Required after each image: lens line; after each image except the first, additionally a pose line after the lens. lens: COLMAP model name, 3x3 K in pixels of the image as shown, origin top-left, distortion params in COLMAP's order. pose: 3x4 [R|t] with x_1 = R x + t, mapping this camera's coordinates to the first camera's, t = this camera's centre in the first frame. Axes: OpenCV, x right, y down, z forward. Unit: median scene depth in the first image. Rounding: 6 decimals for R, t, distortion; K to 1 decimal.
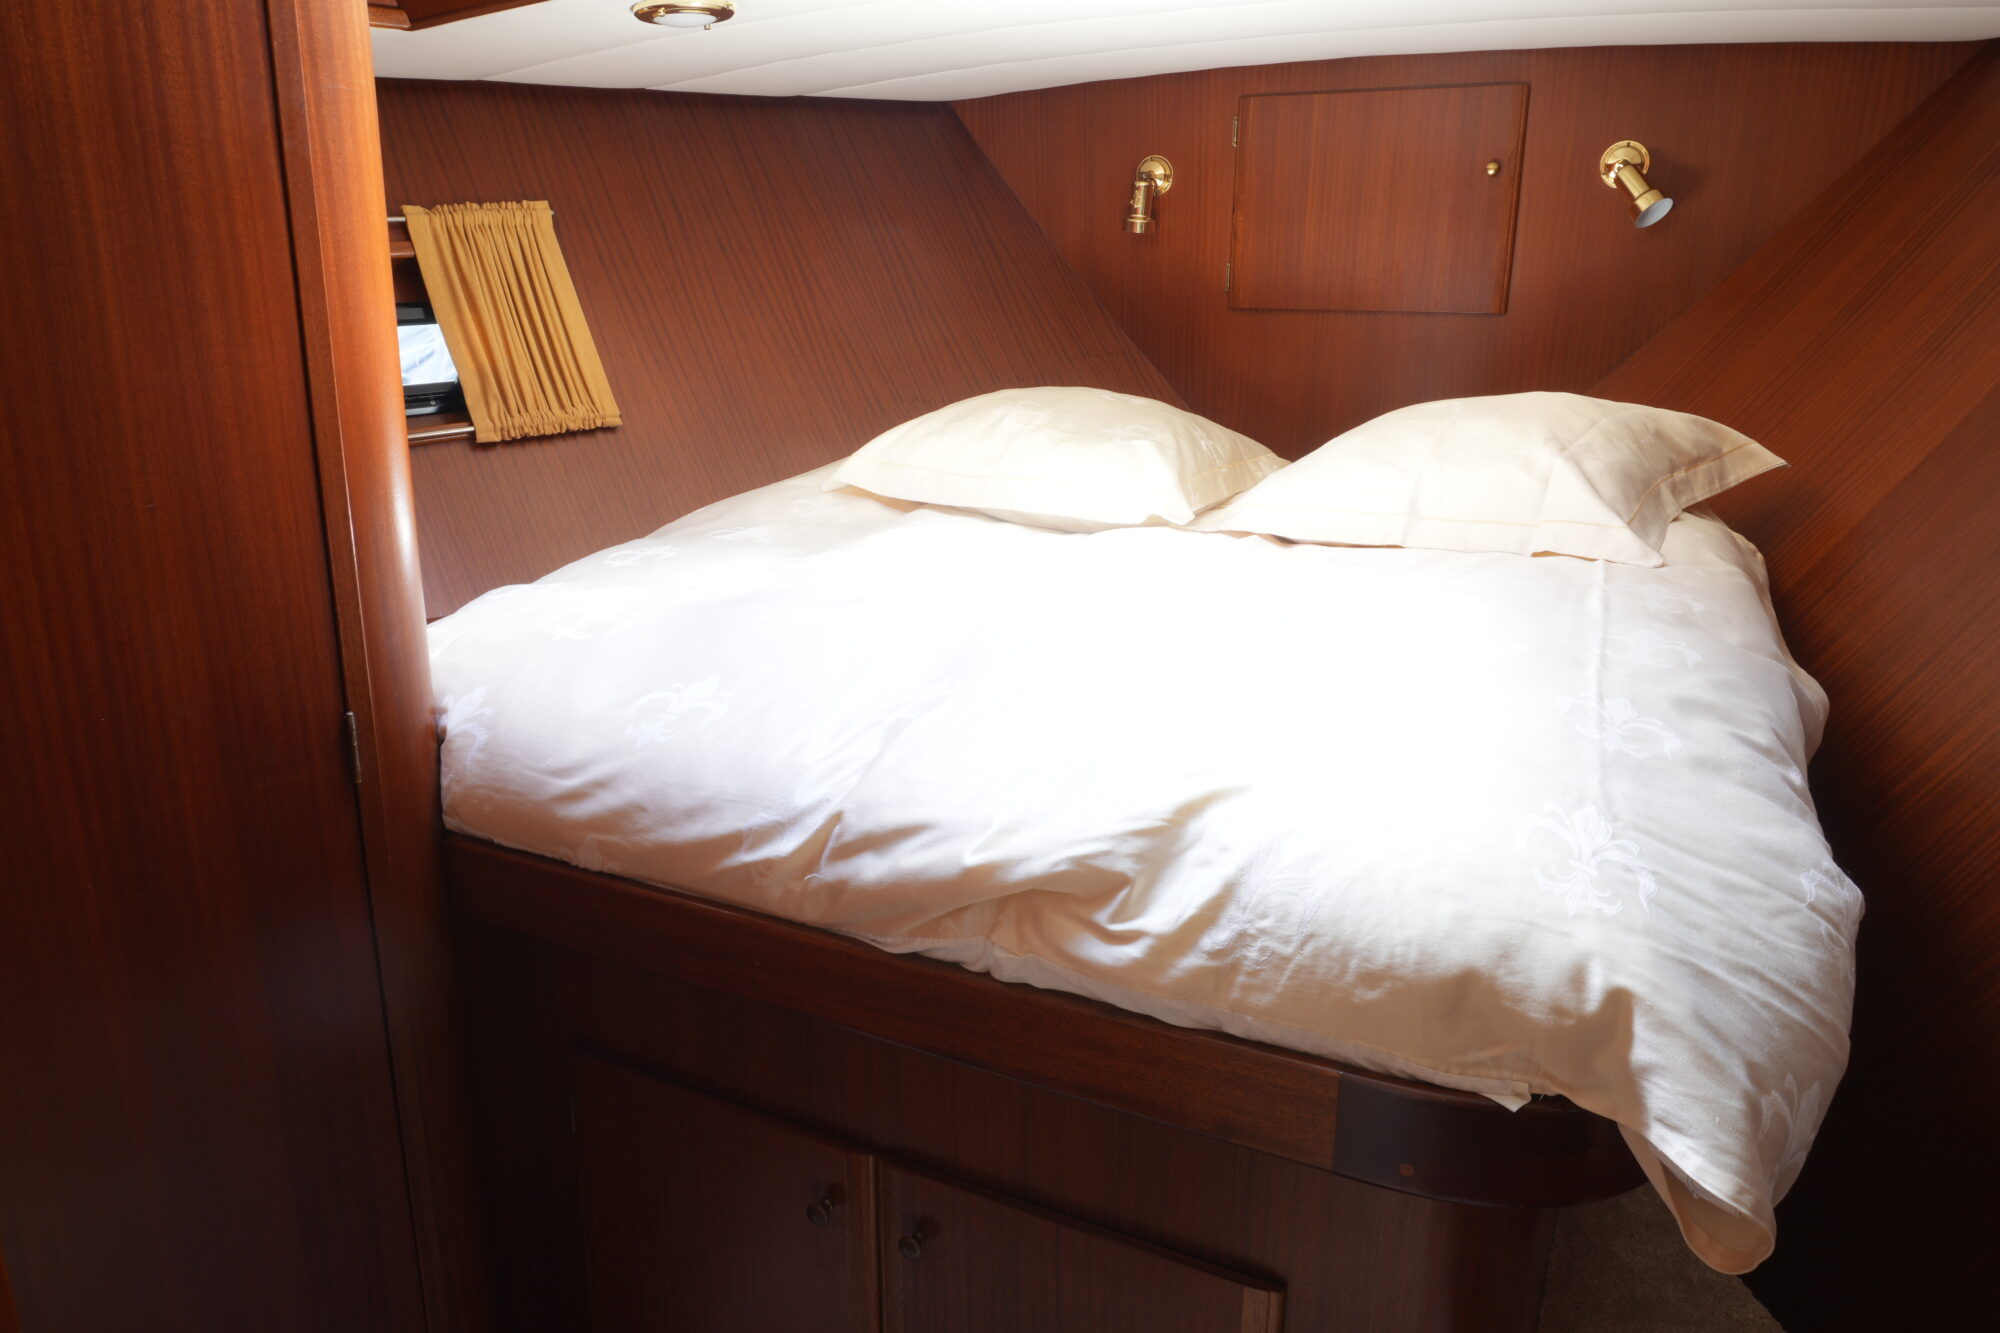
lens RADIAL K [[1349.8, 0, 985.6], [0, 1349.8, 664.3], [0, 0, 1]] dist [-0.042620, 0.032046]
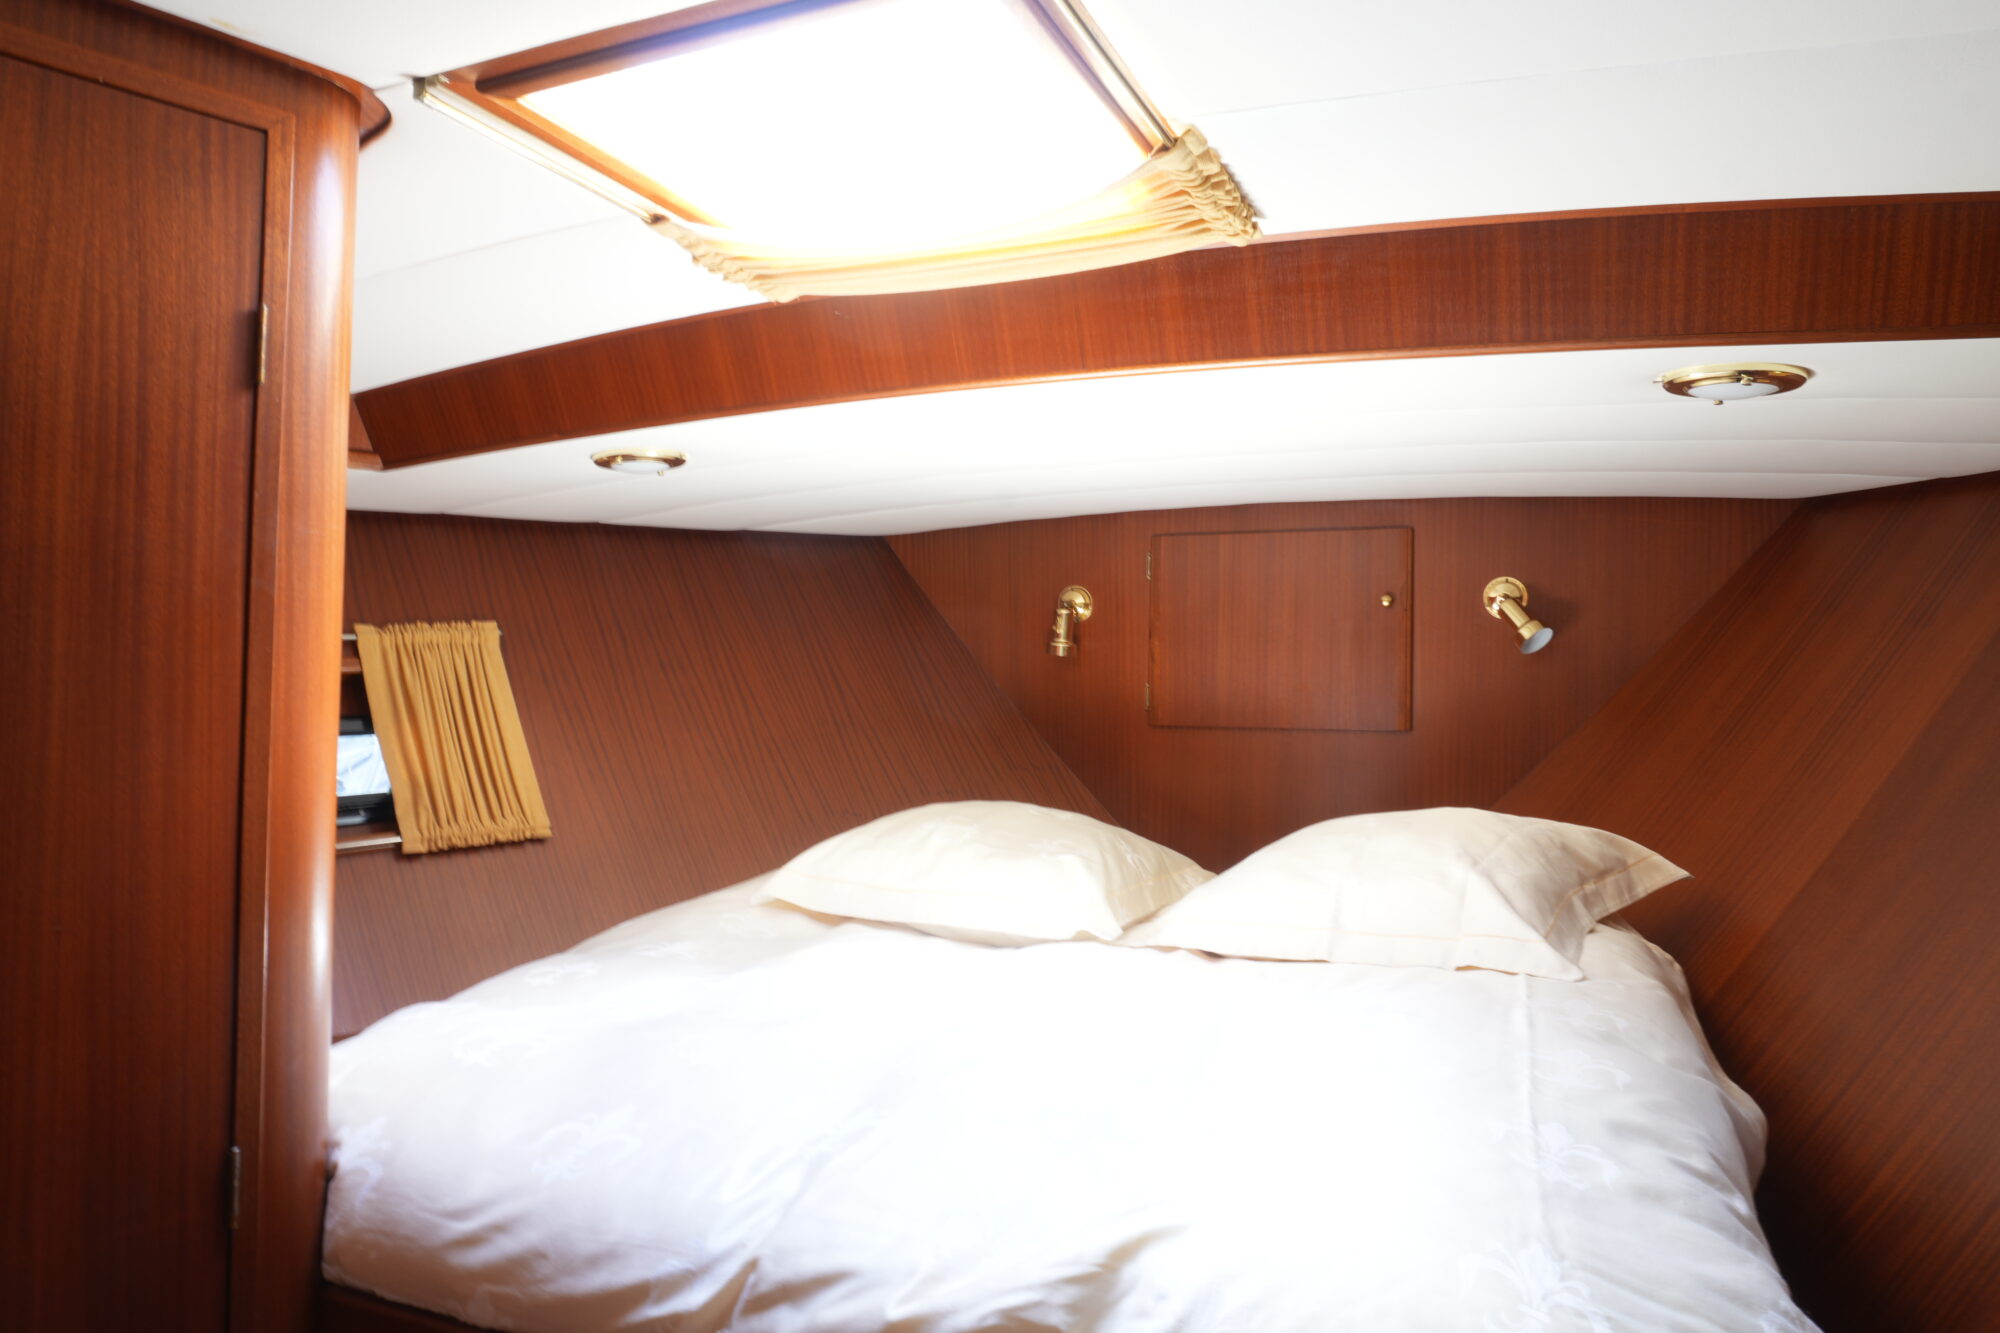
lens RADIAL K [[1349.8, 0, 981.7], [0, 1349.8, 672.5], [0, 0, 1]] dist [-0.042620, 0.032046]
pose [[0.998840, 0.007236, 0.047603, 0.001220], [0.006740, 0.957894, -0.287044, -0.006982], [-0.047675, 0.287032, 0.956734, -0.010590]]
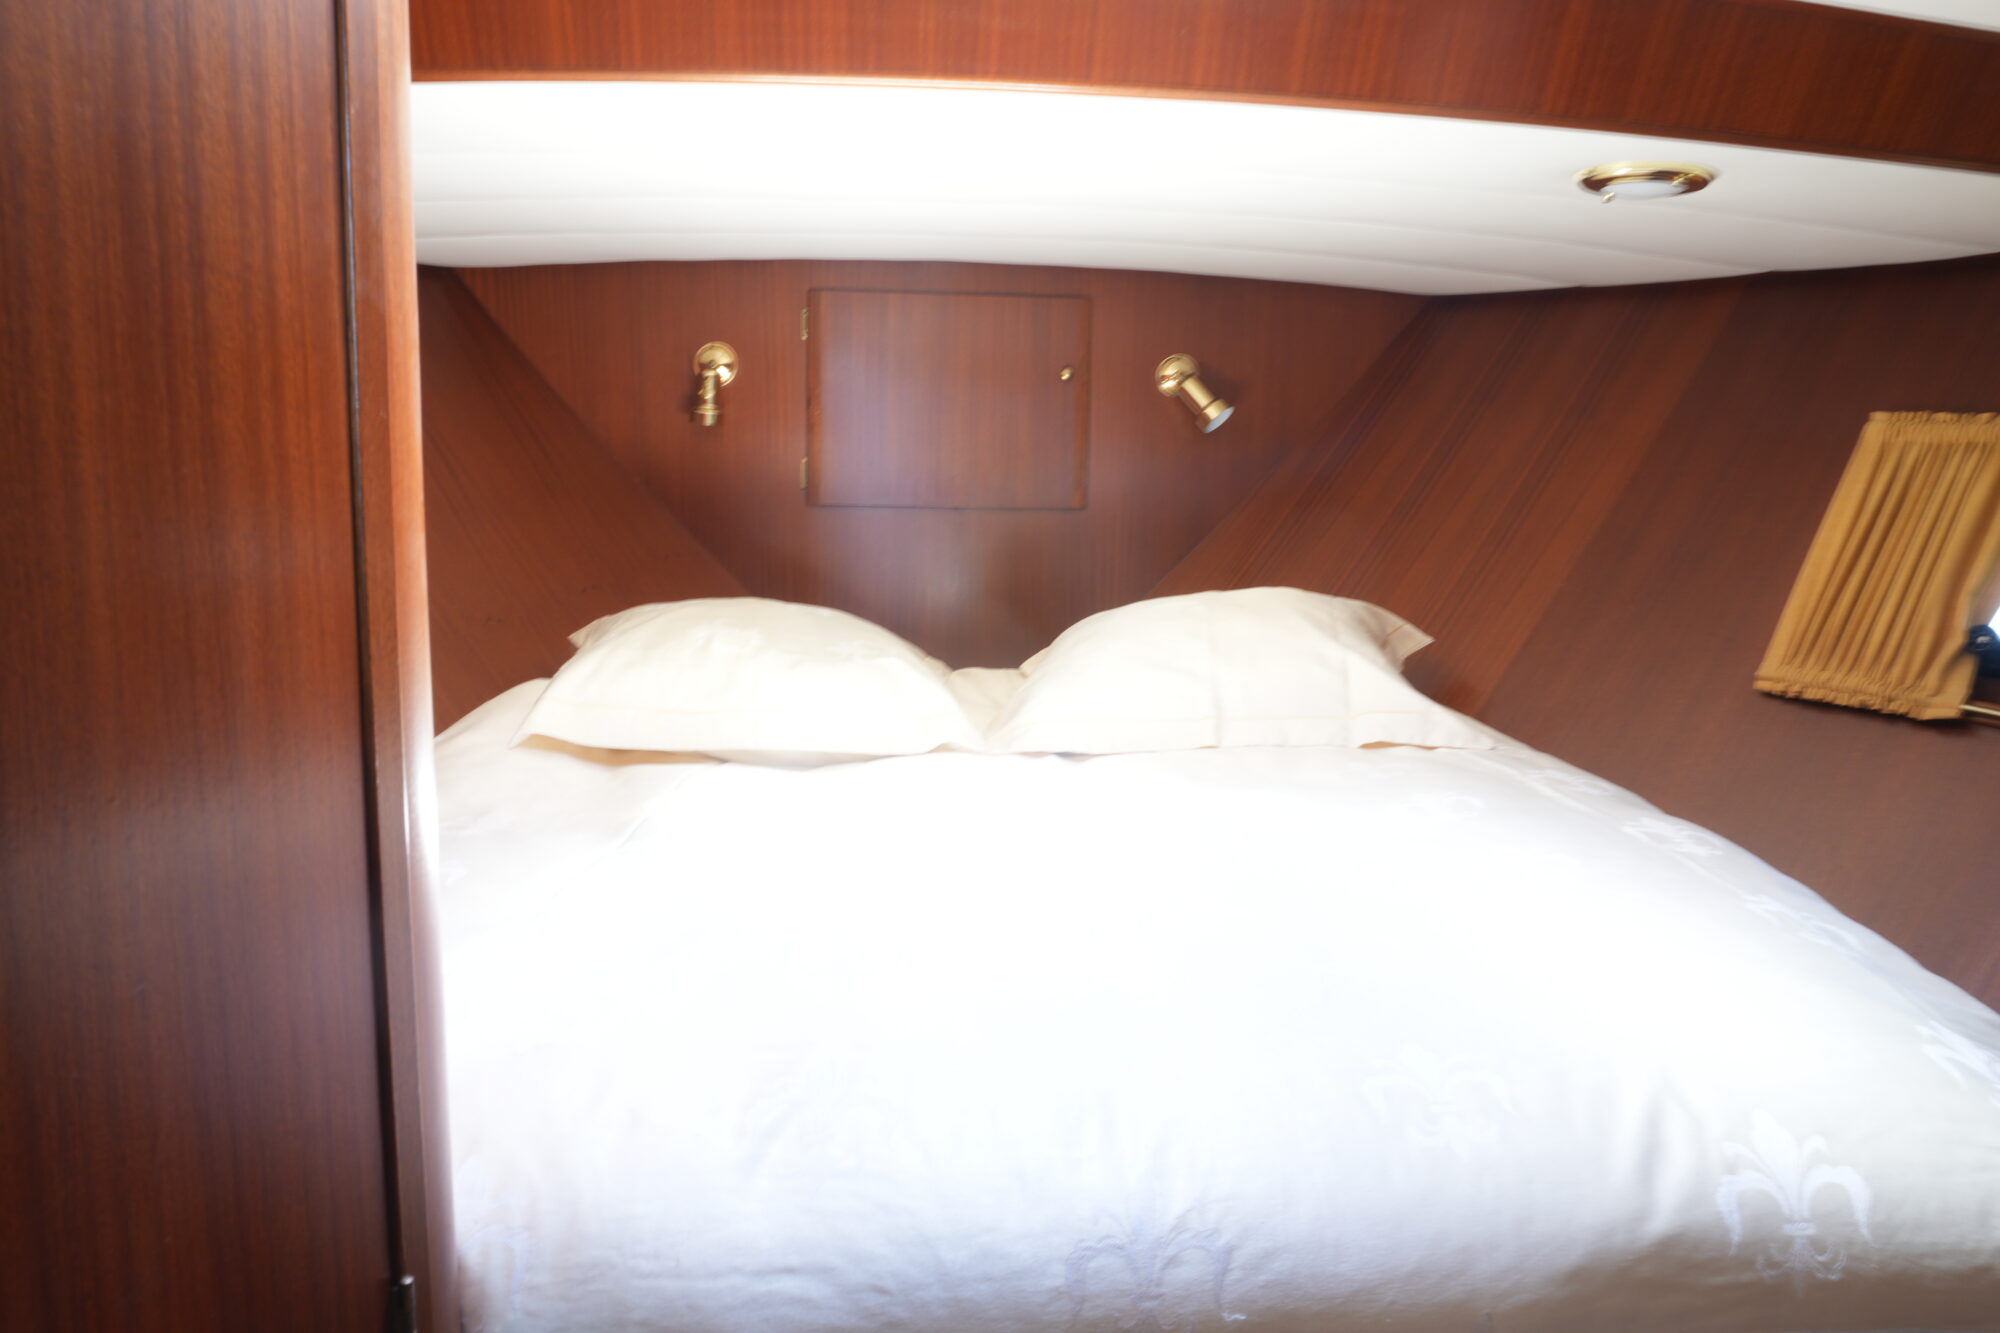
lens RADIAL K [[1349.8, 0, 999.6], [0, 1349.8, 666.3], [0, 0, 1]] dist [-0.042620, 0.032046]
pose [[0.853142, -0.067079, 0.517349, -0.306123], [0.131356, 0.987369, -0.088594, -0.076147], [-0.504871, 0.143540, 0.851176, 0.212035]]
